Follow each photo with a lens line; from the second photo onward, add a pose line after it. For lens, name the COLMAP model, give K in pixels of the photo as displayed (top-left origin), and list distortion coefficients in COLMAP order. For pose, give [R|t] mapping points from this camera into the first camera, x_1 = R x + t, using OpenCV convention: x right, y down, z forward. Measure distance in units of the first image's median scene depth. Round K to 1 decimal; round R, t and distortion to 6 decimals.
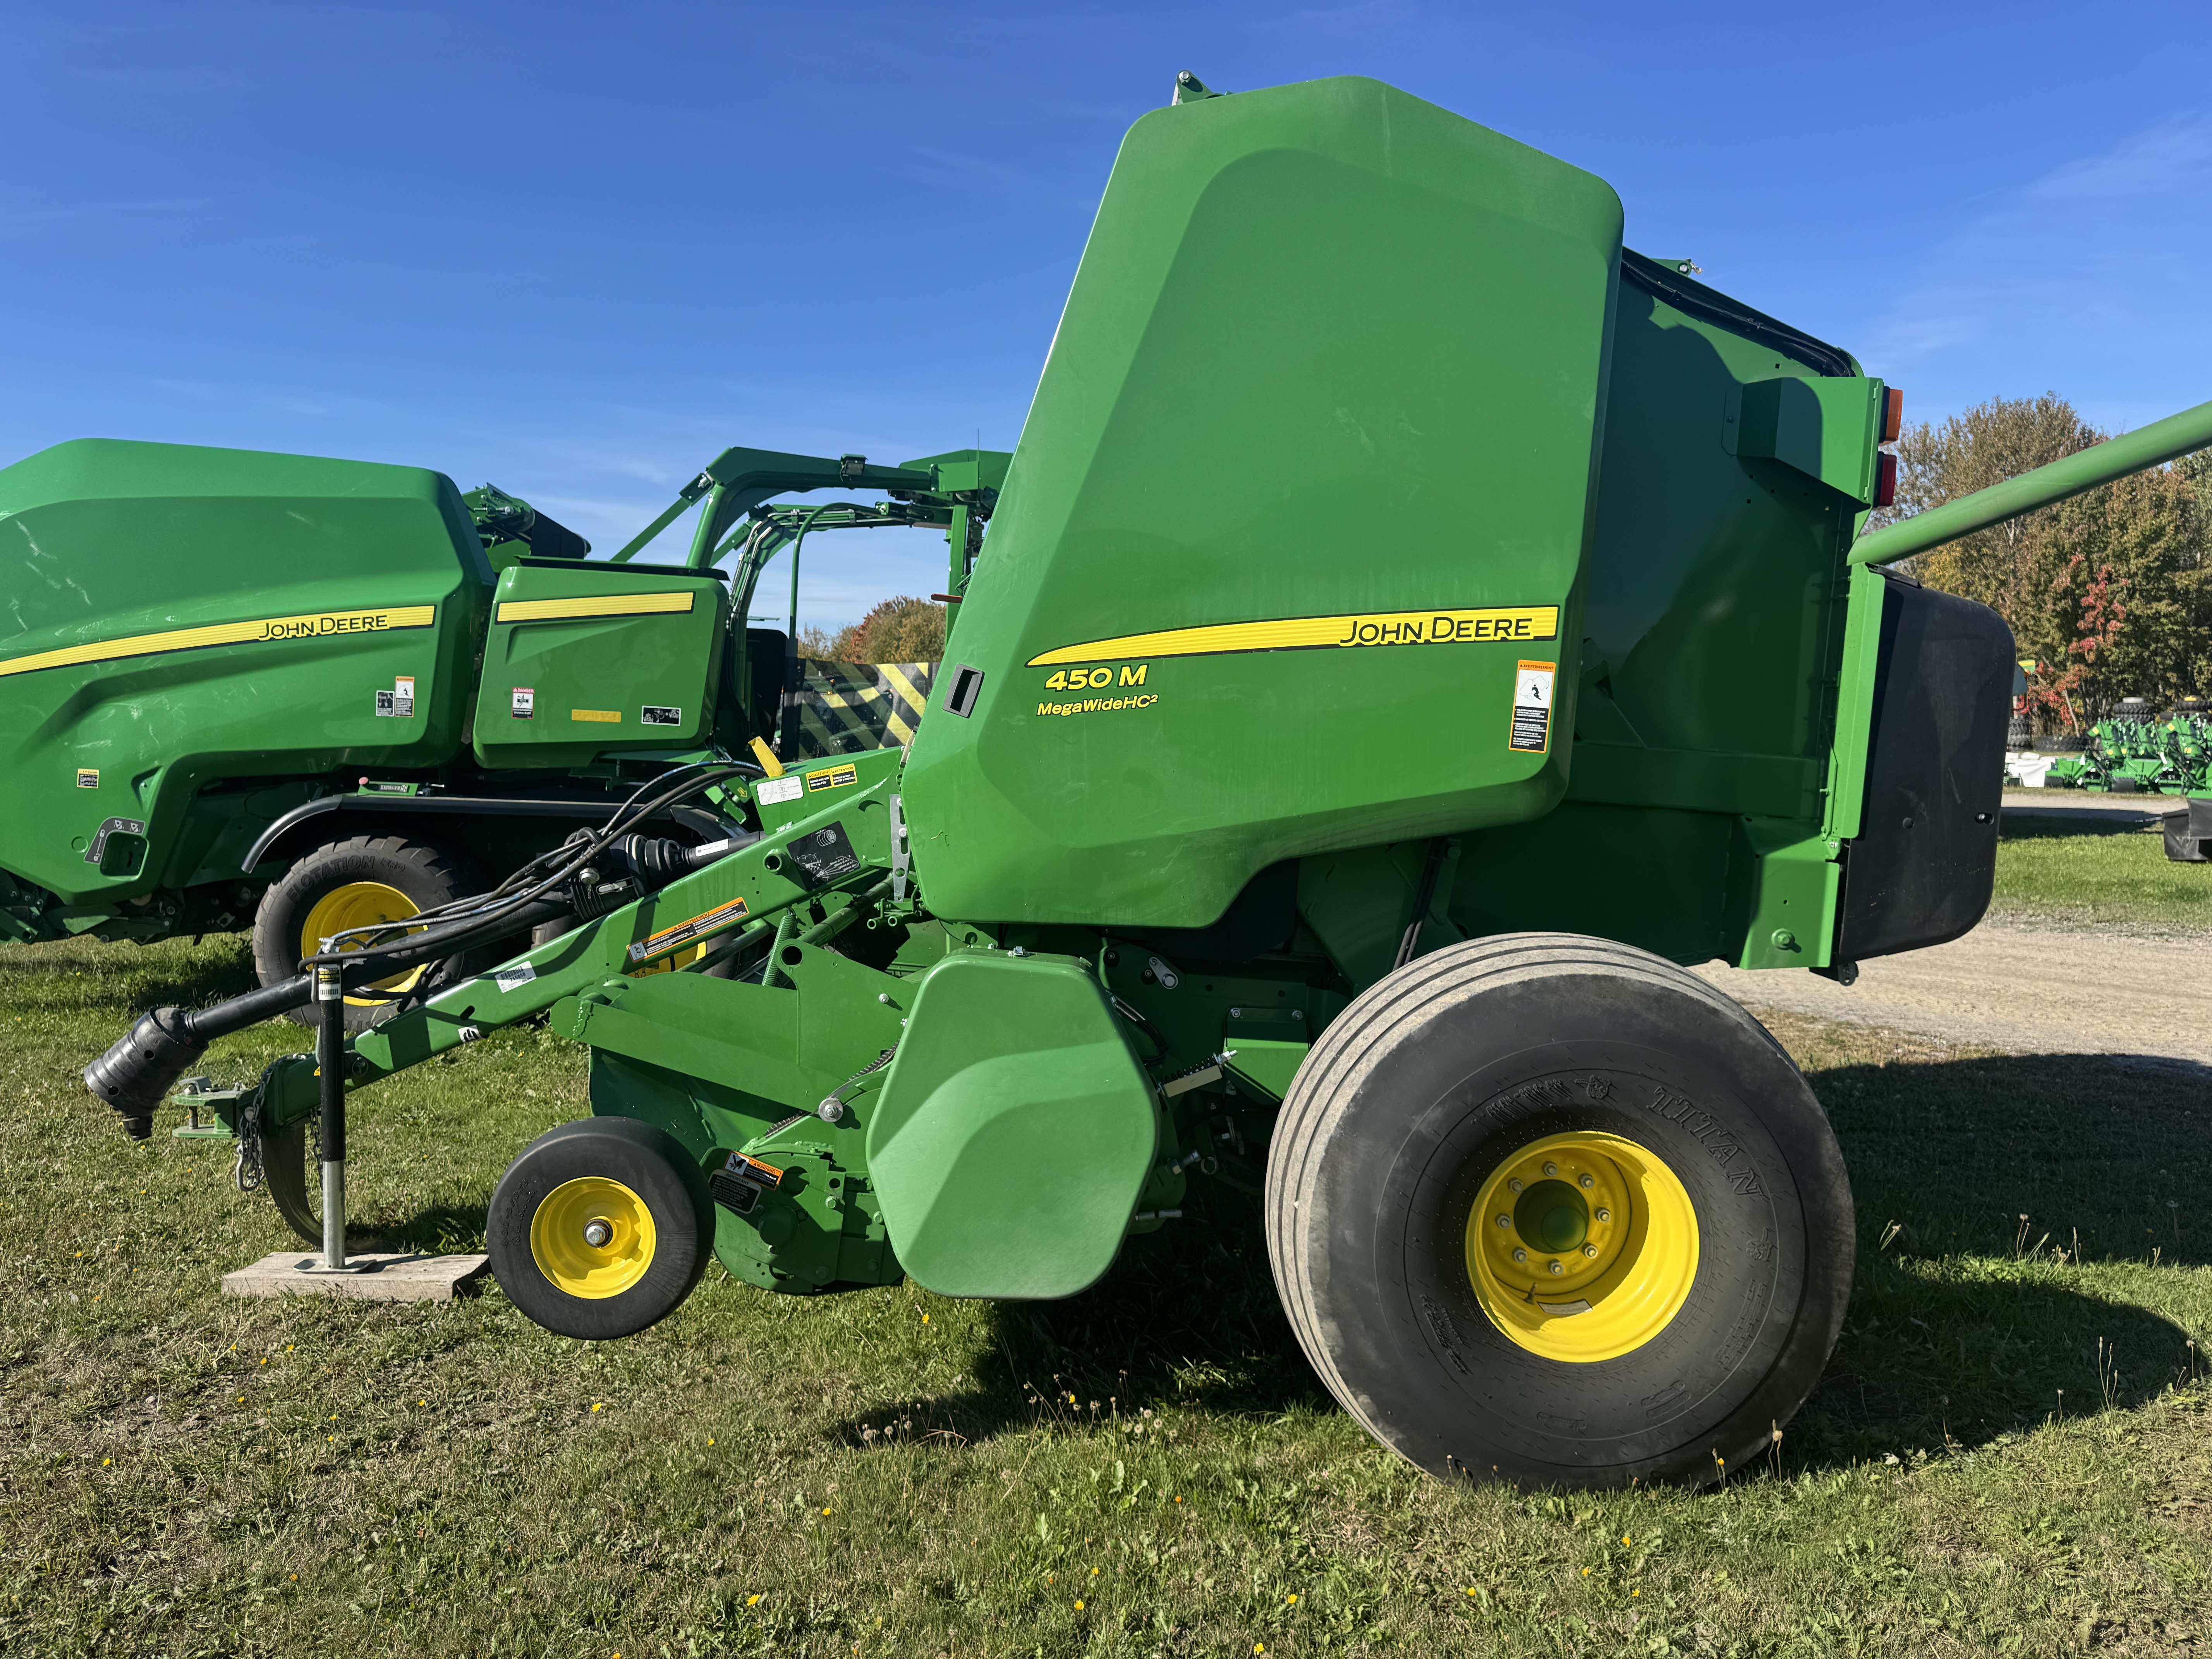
lens RADIAL K [[1522.2, 0, 1106.0], [0, 1522.2, 829.5], [0, 0, 1]] dist [0.130586, -0.188688]
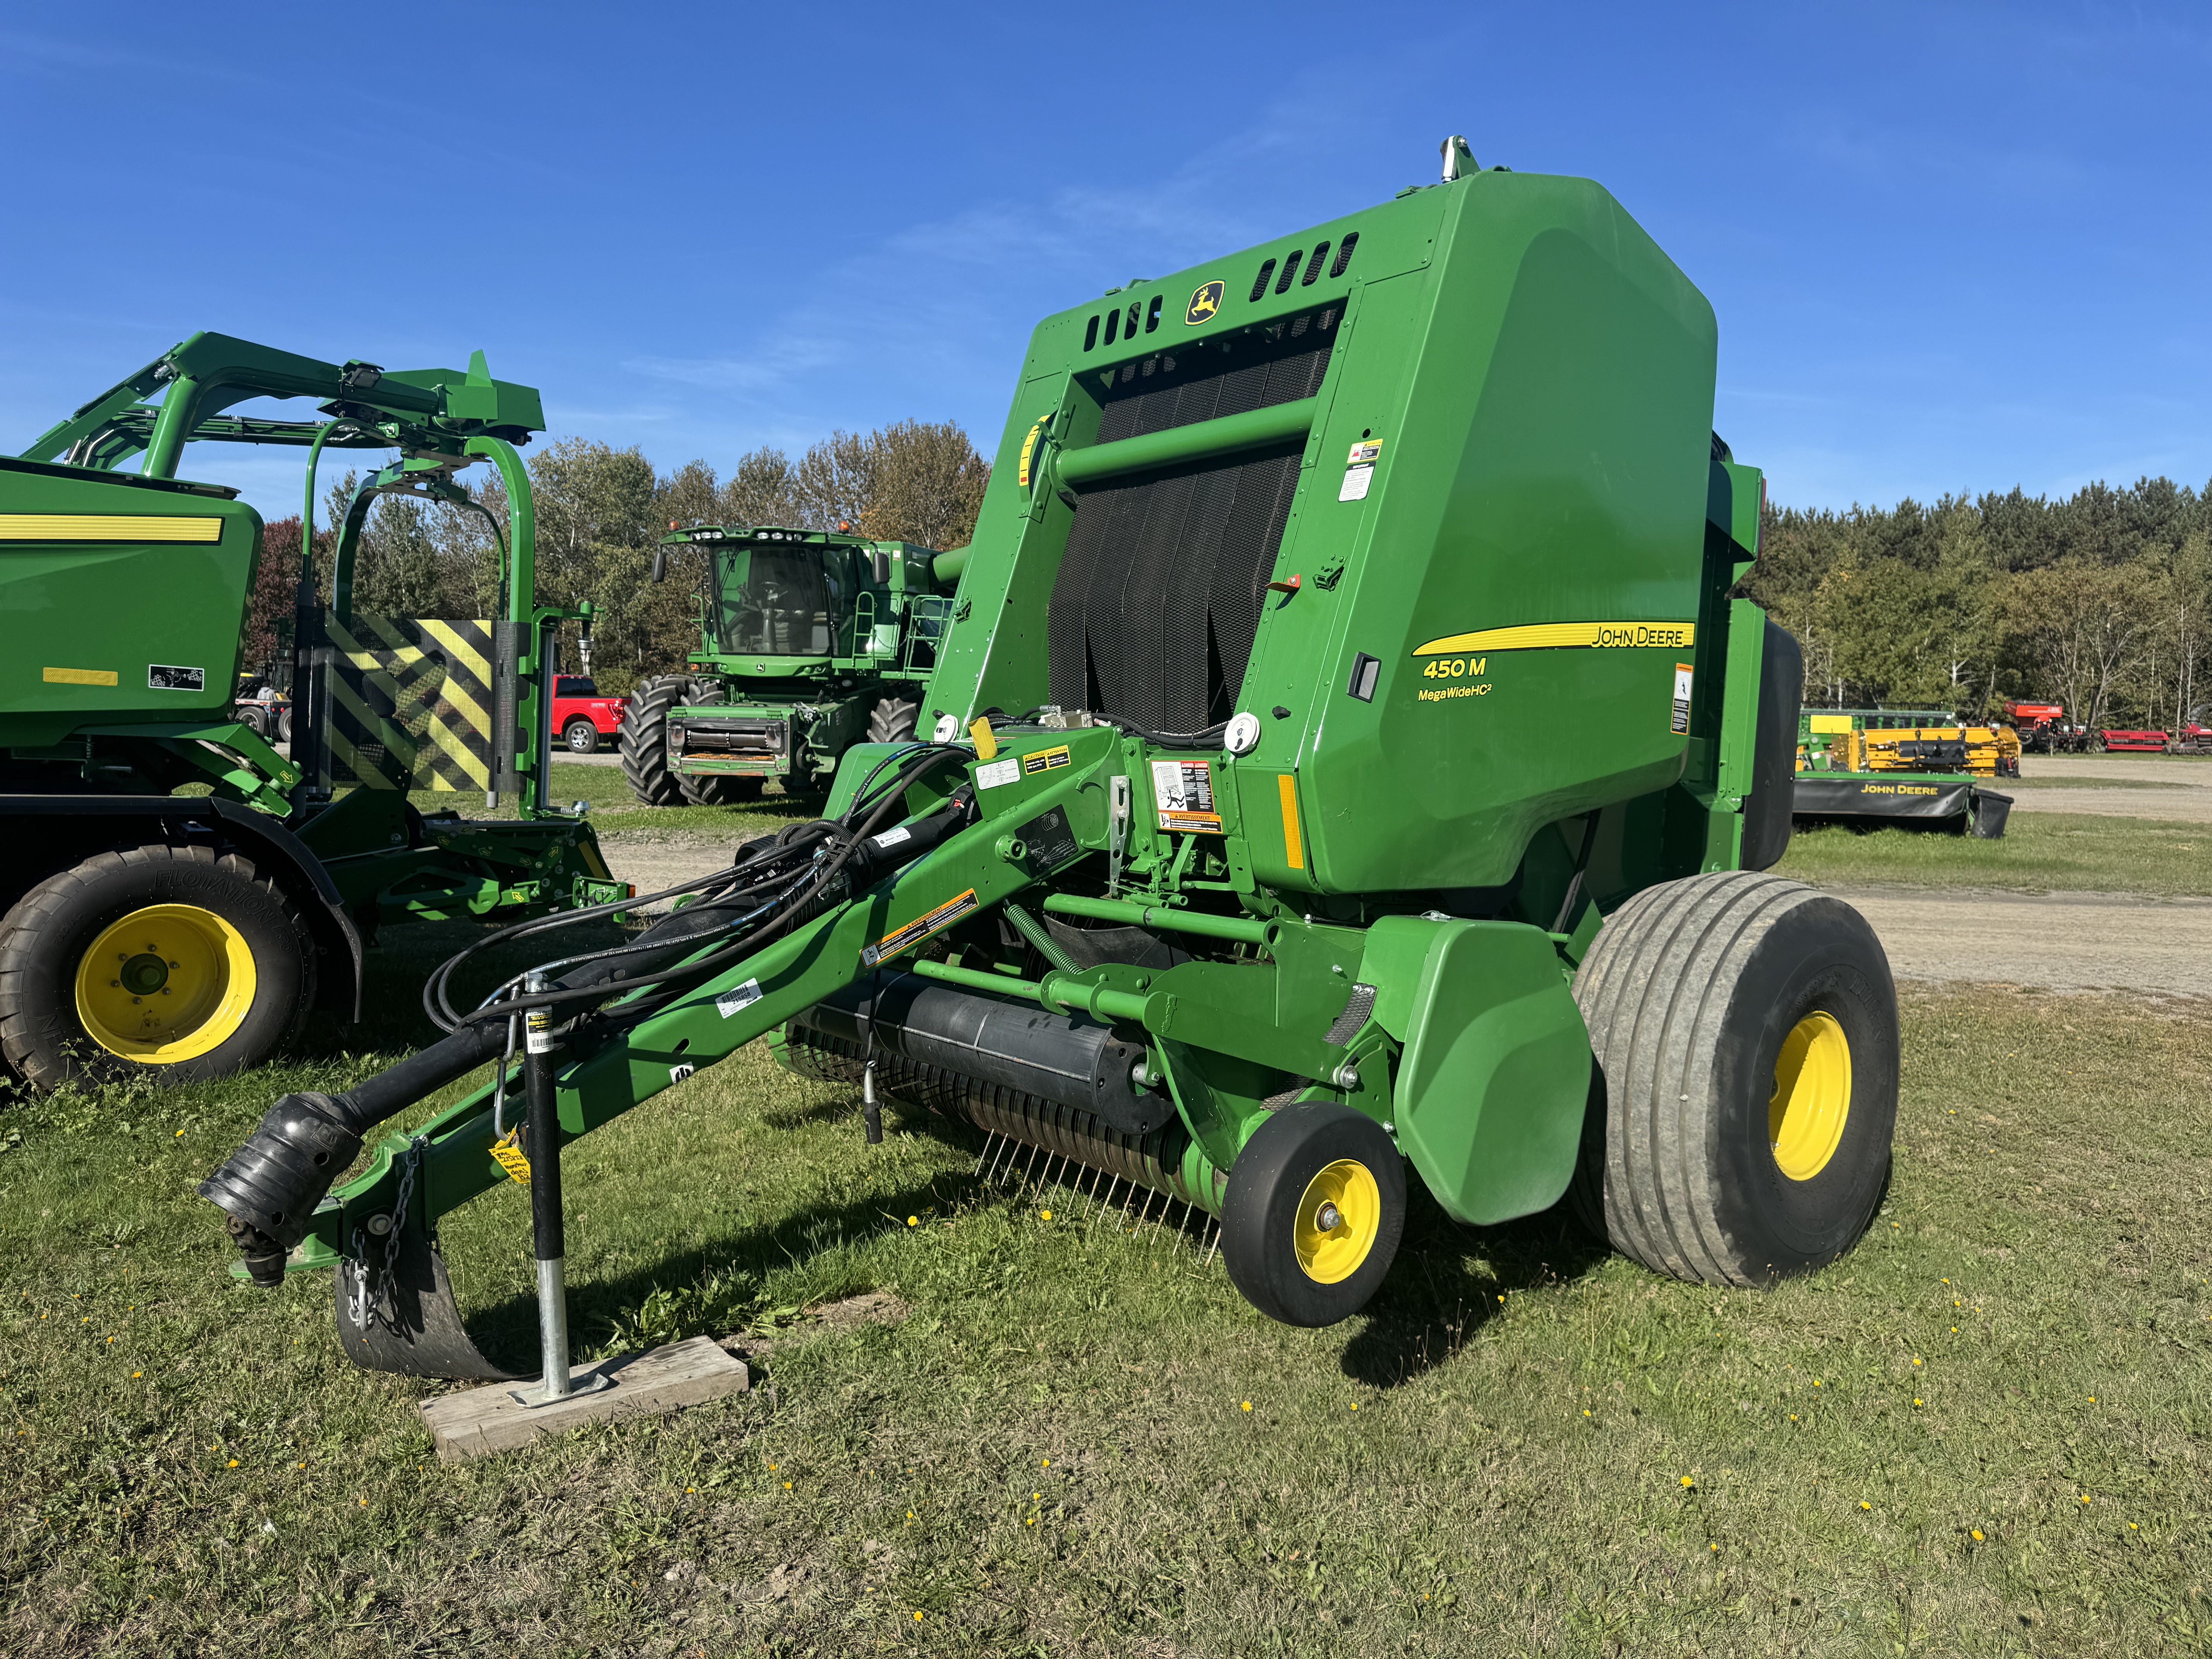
lens RADIAL K [[1522.2, 0, 1106.0], [0, 1522.2, 829.5], [0, 0, 1]] dist [0.130586, -0.188688]
pose [[0.792975, -0.037503, 0.608099, -0.750534], [0.026578, 0.999283, 0.026970, -0.014887], [-0.608674, -0.005225, 0.793403, 0.215251]]
